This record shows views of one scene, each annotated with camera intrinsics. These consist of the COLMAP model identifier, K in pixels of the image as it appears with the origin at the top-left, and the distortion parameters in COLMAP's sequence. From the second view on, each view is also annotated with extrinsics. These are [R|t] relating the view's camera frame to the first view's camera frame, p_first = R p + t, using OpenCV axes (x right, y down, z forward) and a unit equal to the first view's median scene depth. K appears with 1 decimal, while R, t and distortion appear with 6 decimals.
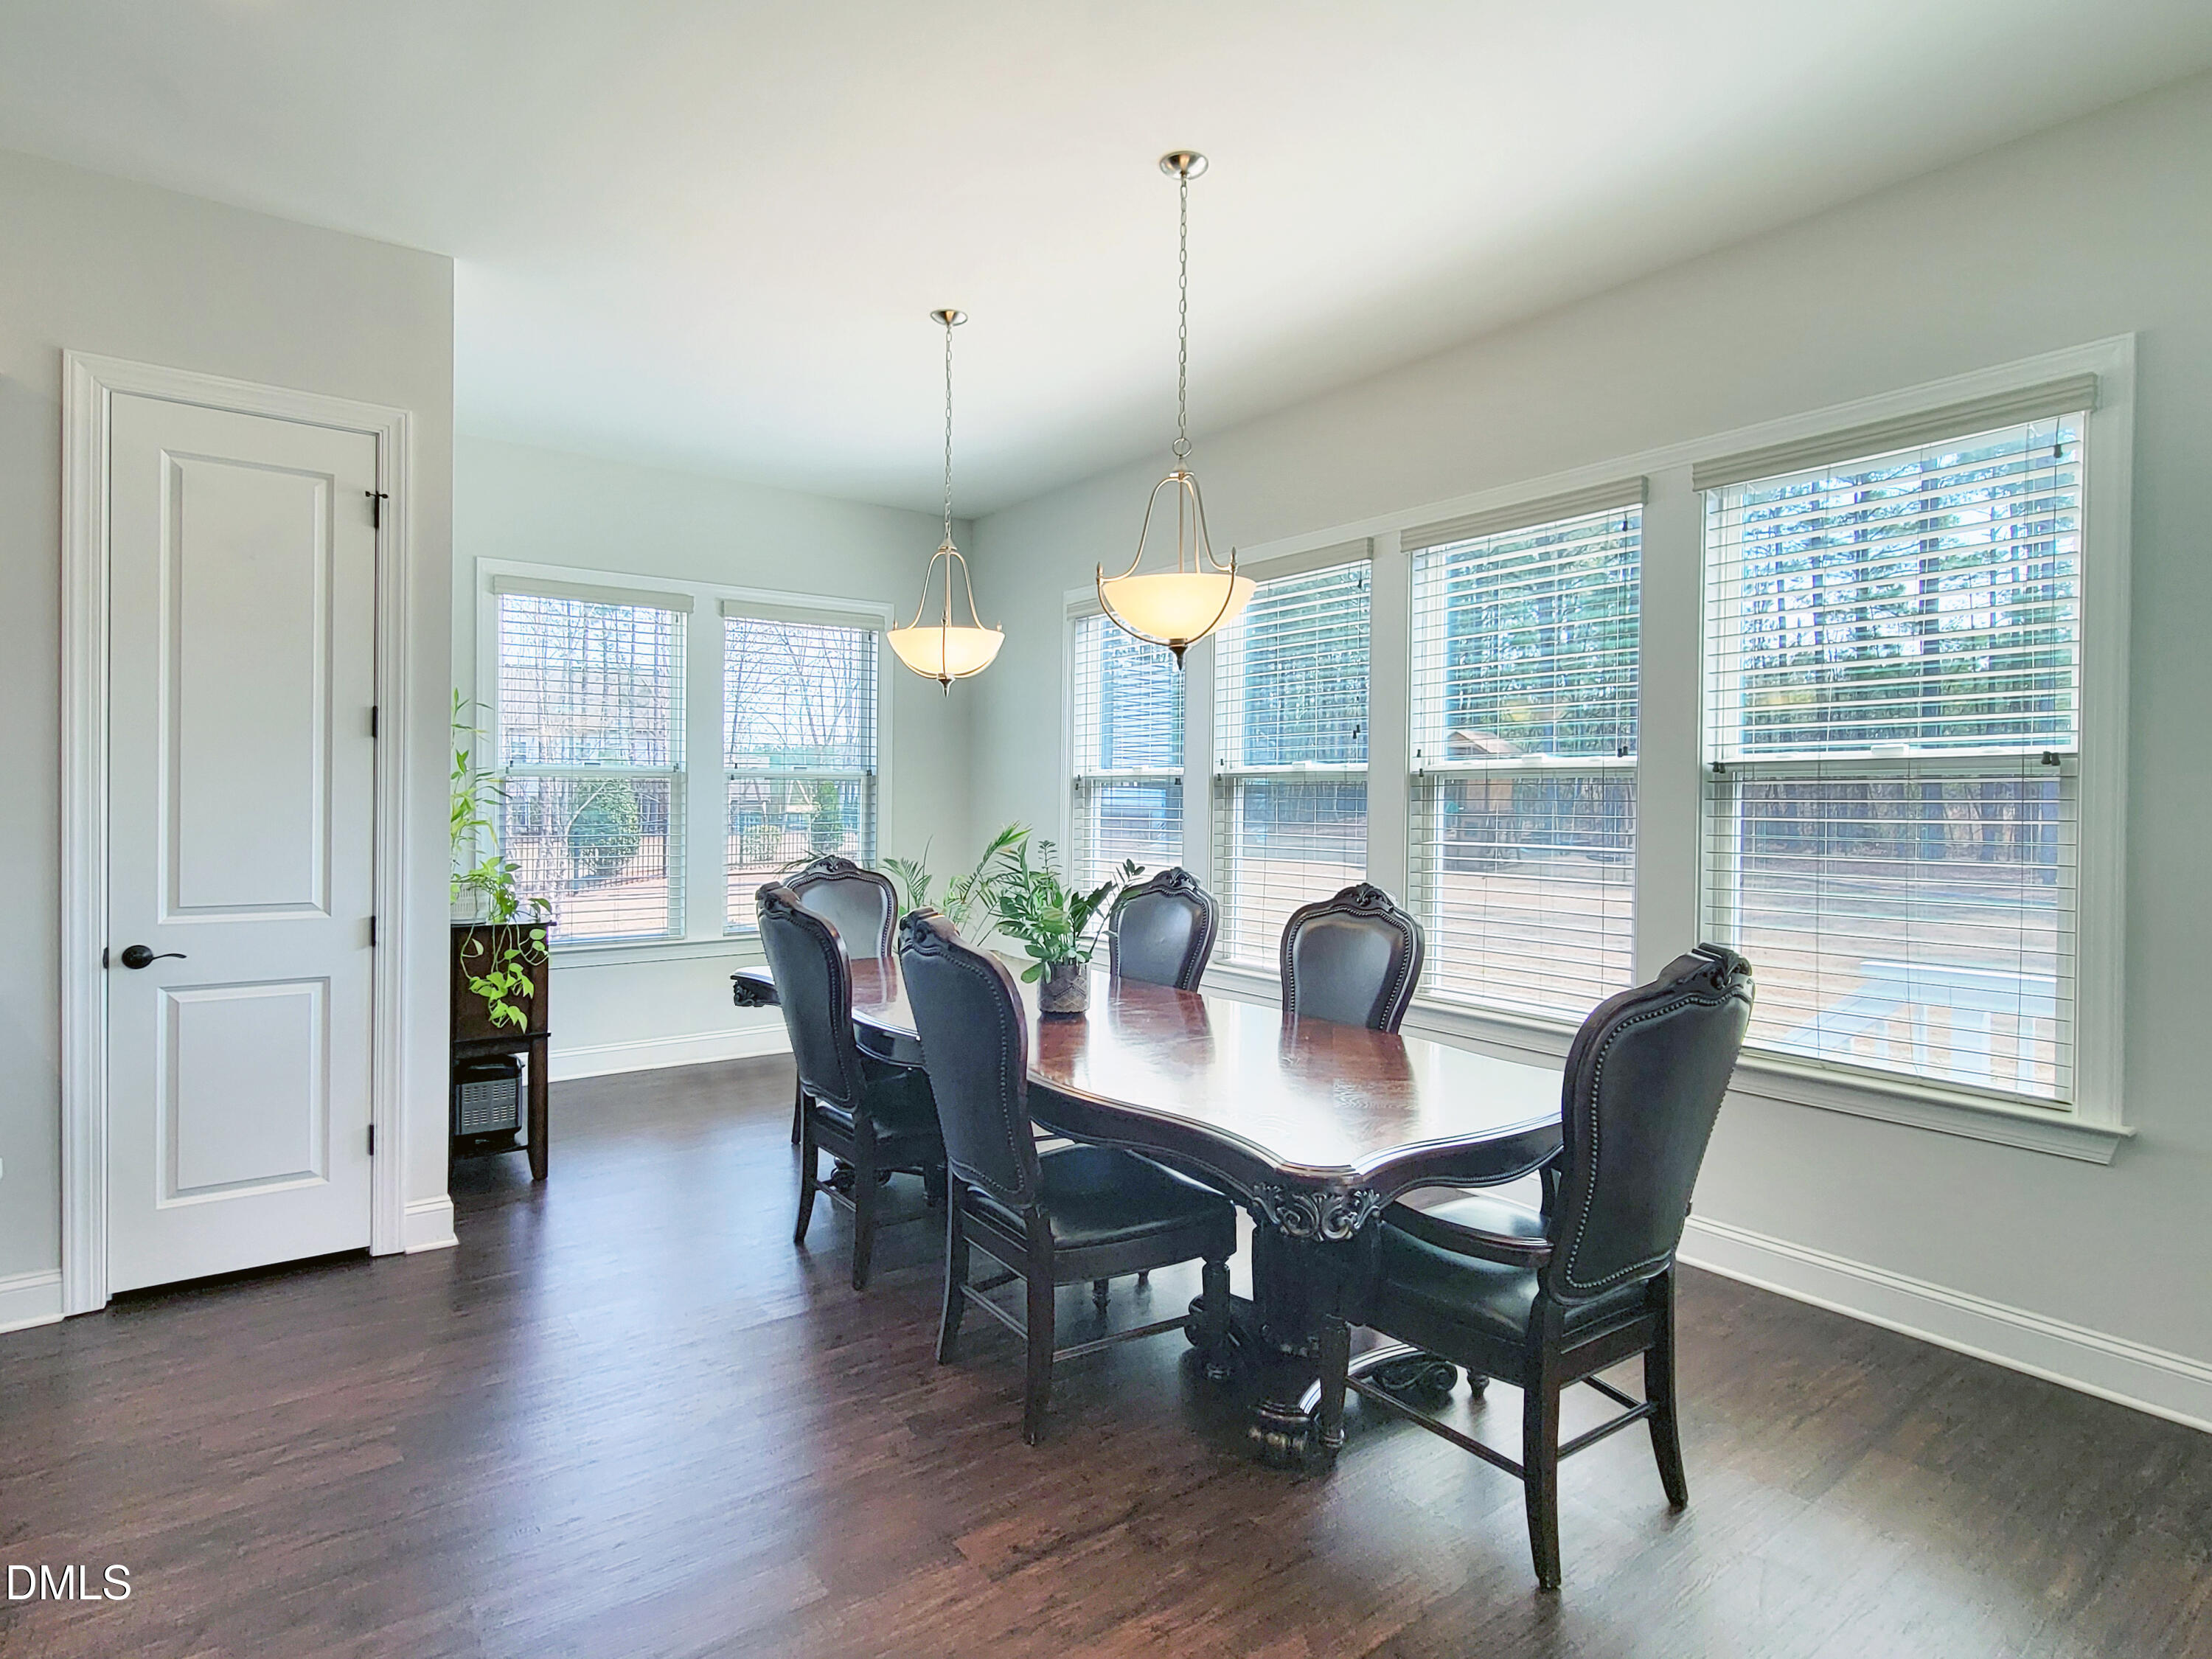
lens RADIAL K [[1176.1, 0, 1106.0], [0, 1176.1, 829.5], [0, 0, 1]] dist [0.000287, 0.000355]
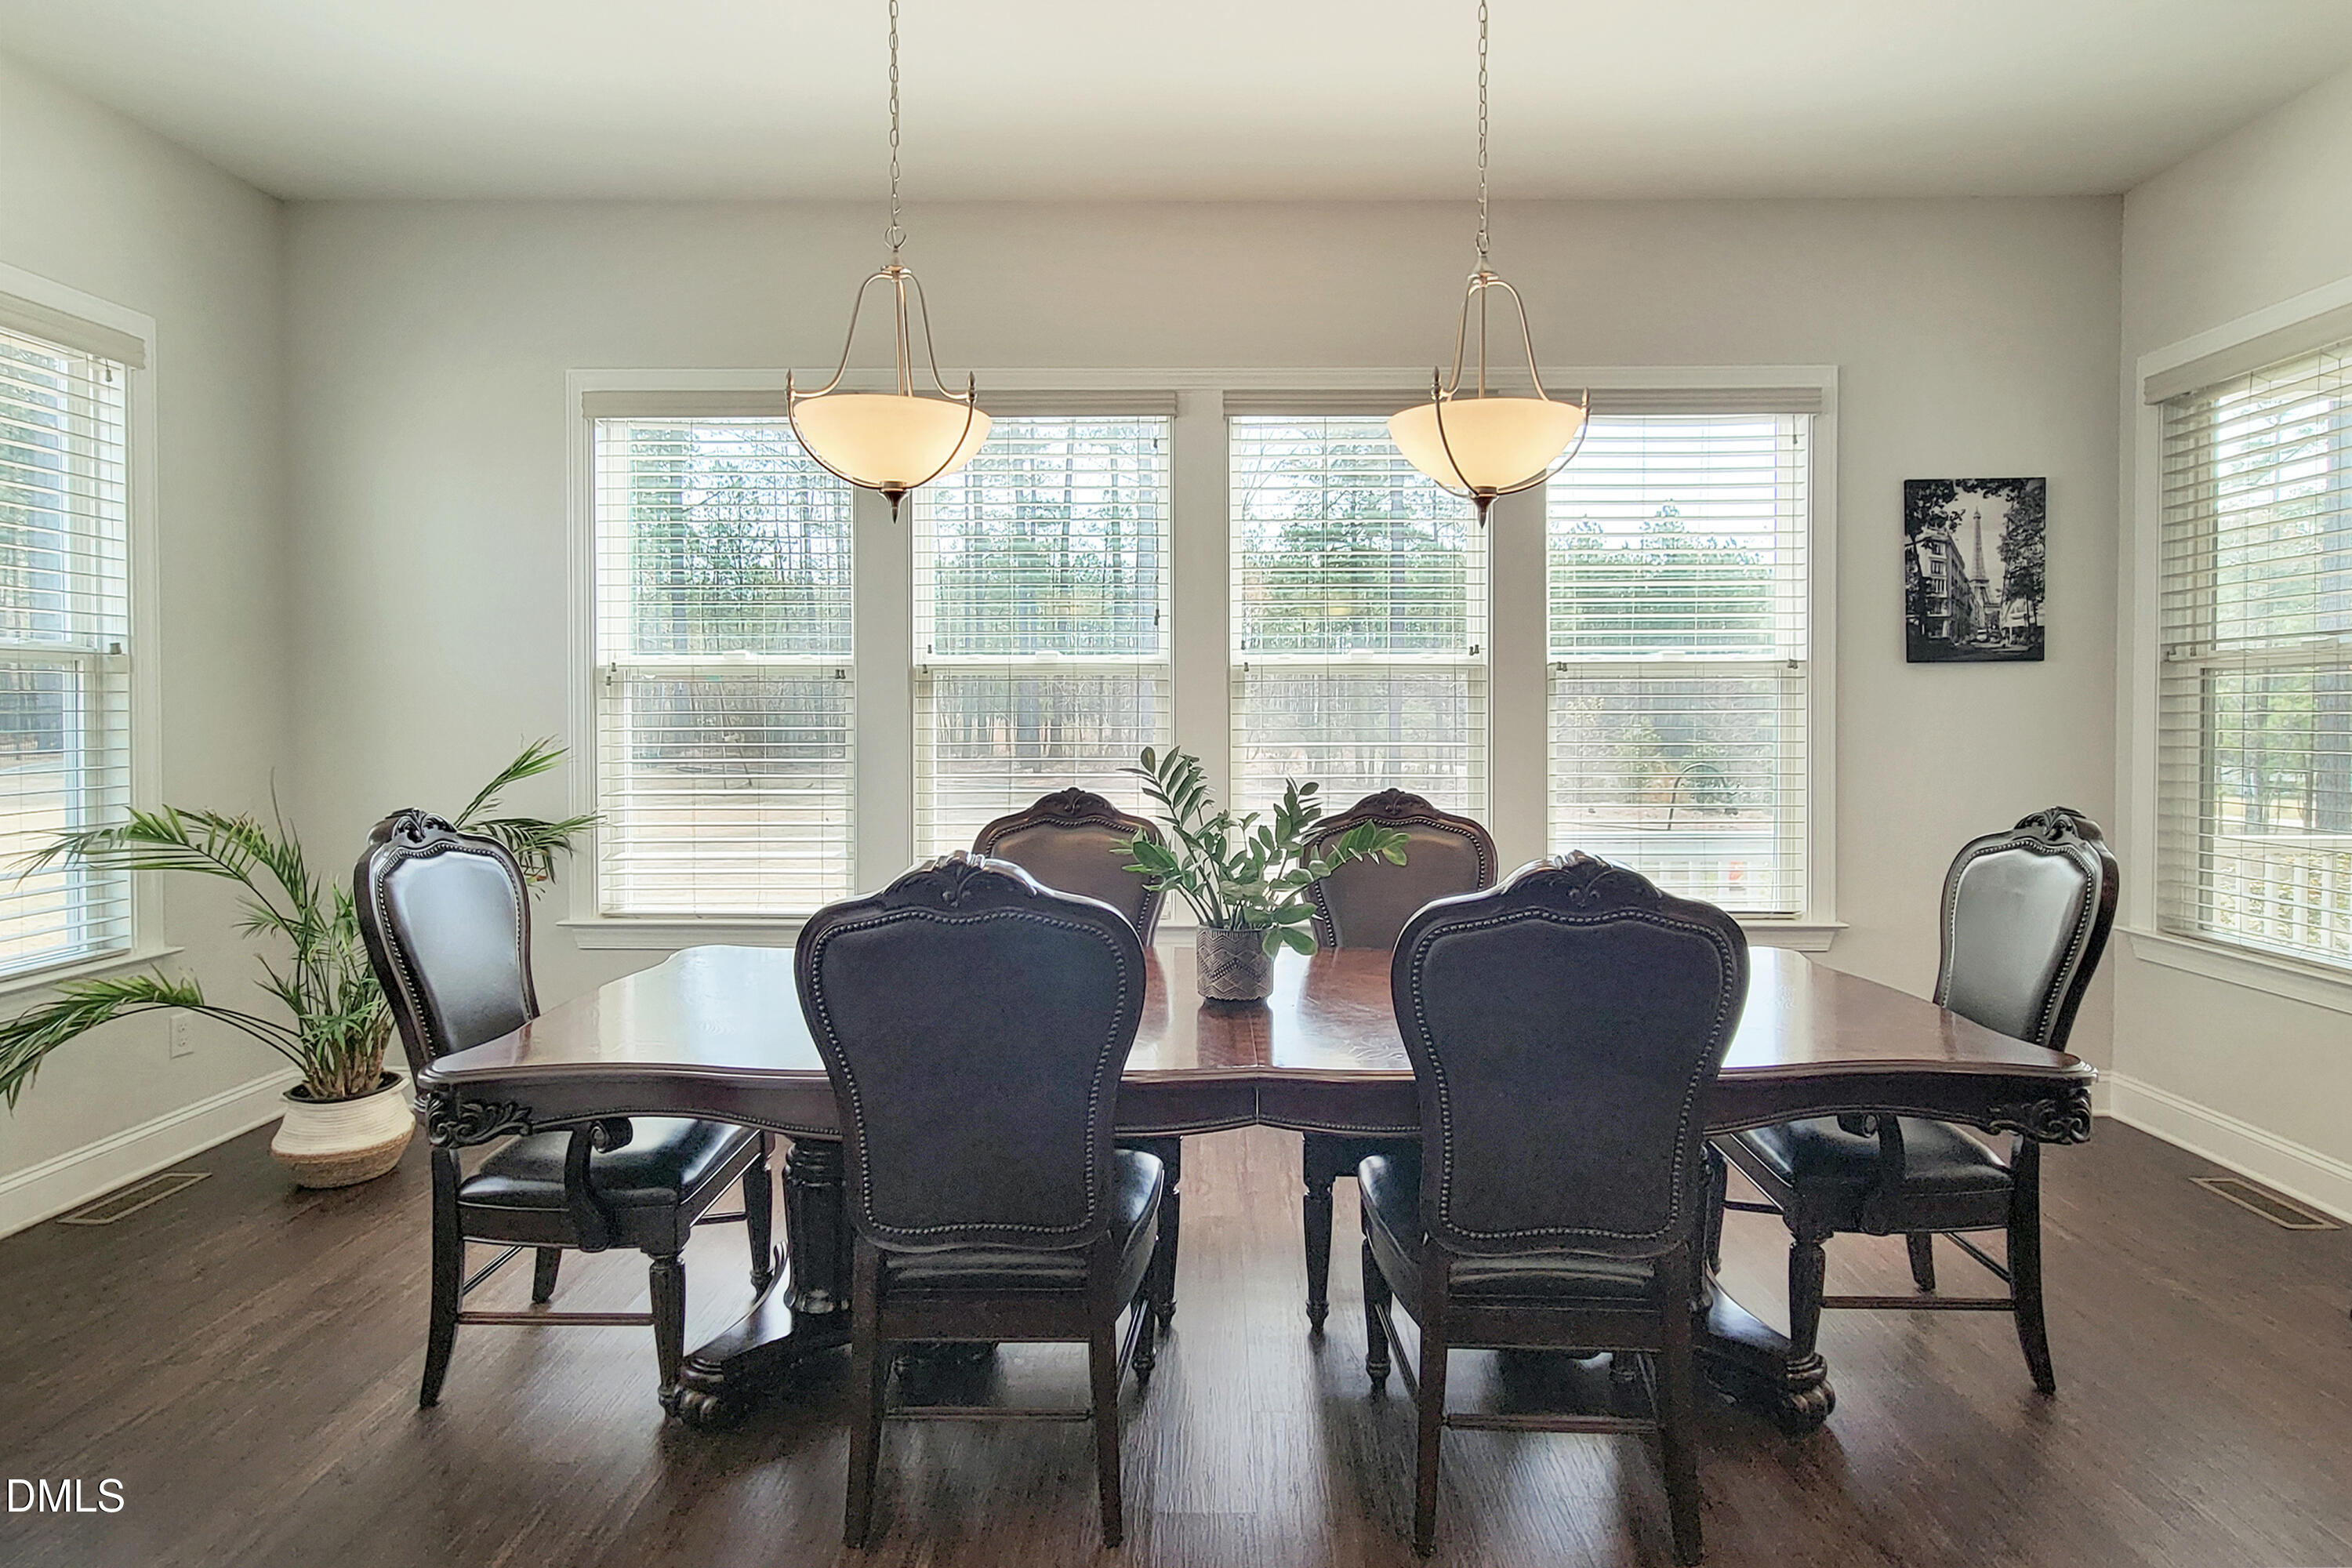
lens RADIAL K [[1074.1, 0, 1180.2], [0, 1074.1, 716.3], [0, 0, 1]] dist [0.040104, 0.000162]
pose [[0.611165, -0.021562, 0.791210, -0.367595], [0.025815, 0.999640, 0.007302, -0.015000], [-0.791082, 0.015963, 0.611501, 0.451648]]
